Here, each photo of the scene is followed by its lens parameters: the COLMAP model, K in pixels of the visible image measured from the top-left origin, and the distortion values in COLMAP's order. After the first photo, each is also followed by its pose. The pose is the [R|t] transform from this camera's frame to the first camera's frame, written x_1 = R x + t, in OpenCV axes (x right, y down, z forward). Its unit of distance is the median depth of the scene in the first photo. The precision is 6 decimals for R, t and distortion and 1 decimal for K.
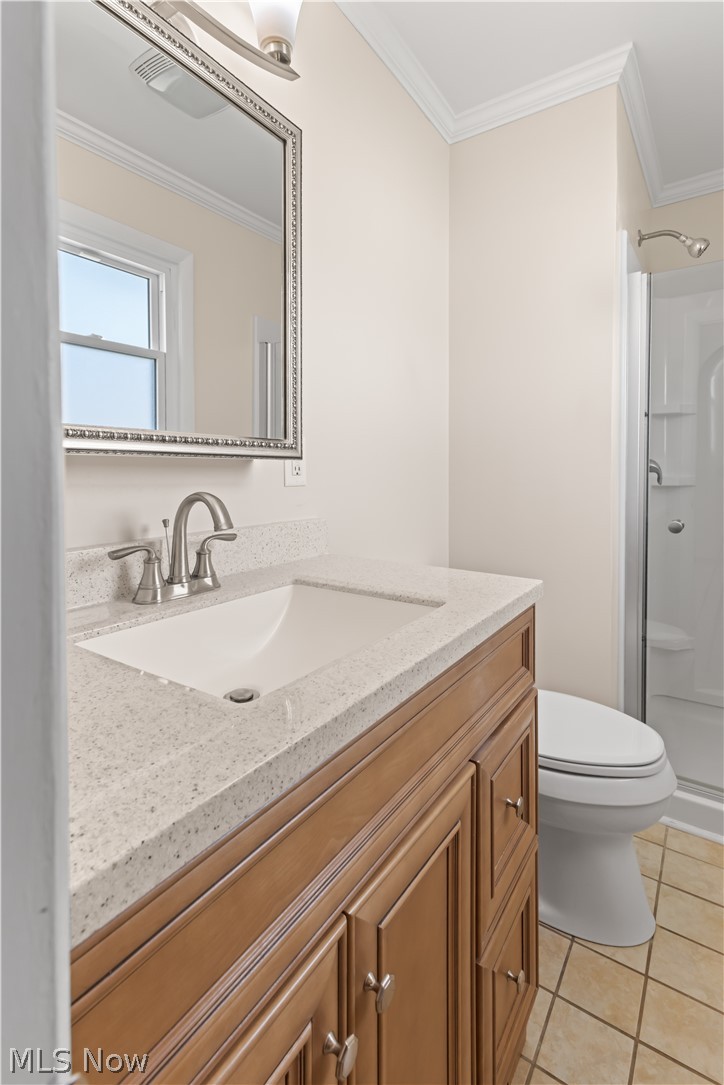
lens RADIAL K [[510.8, 0, 360.5], [0, 510.8, 469.1], [0, 0, 1]] dist [0.012472, 0.000222]
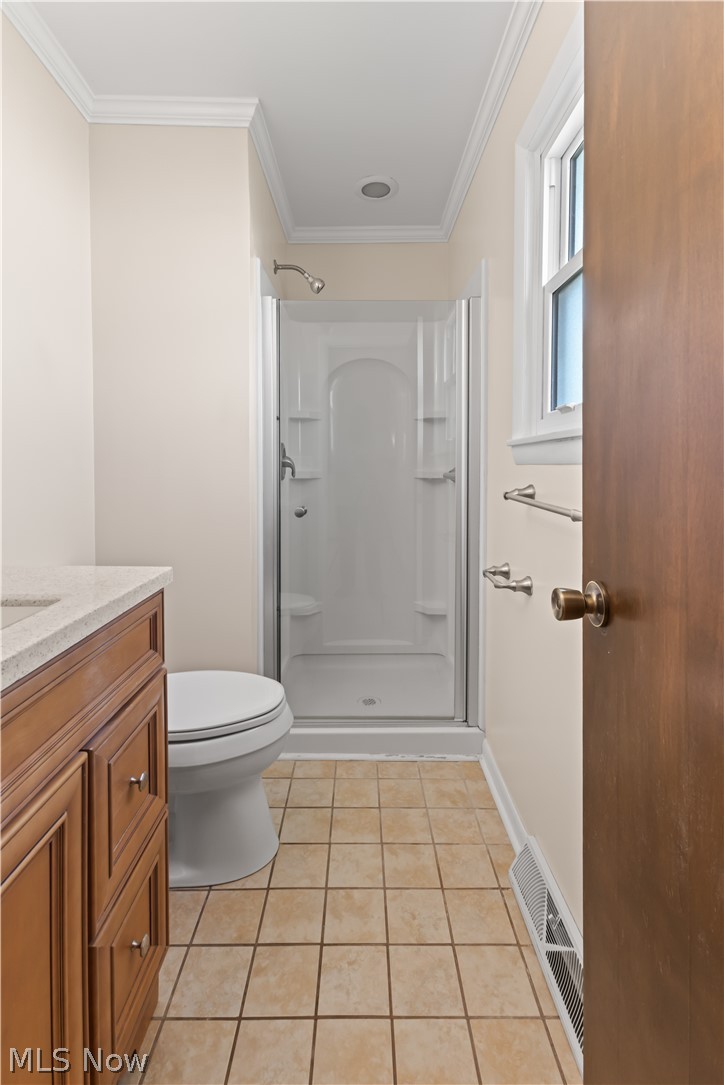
lens RADIAL K [[510.8, 0, 360.5], [0, 510.8, 469.1], [0, 0, 1]] dist [0.012472, 0.000222]
pose [[0.826435, -0.000556, 0.563032, 0.072002], [-0.004467, 0.999962, 0.007543, 0.000693], [-0.563015, -0.008749, 0.826401, -0.111056]]
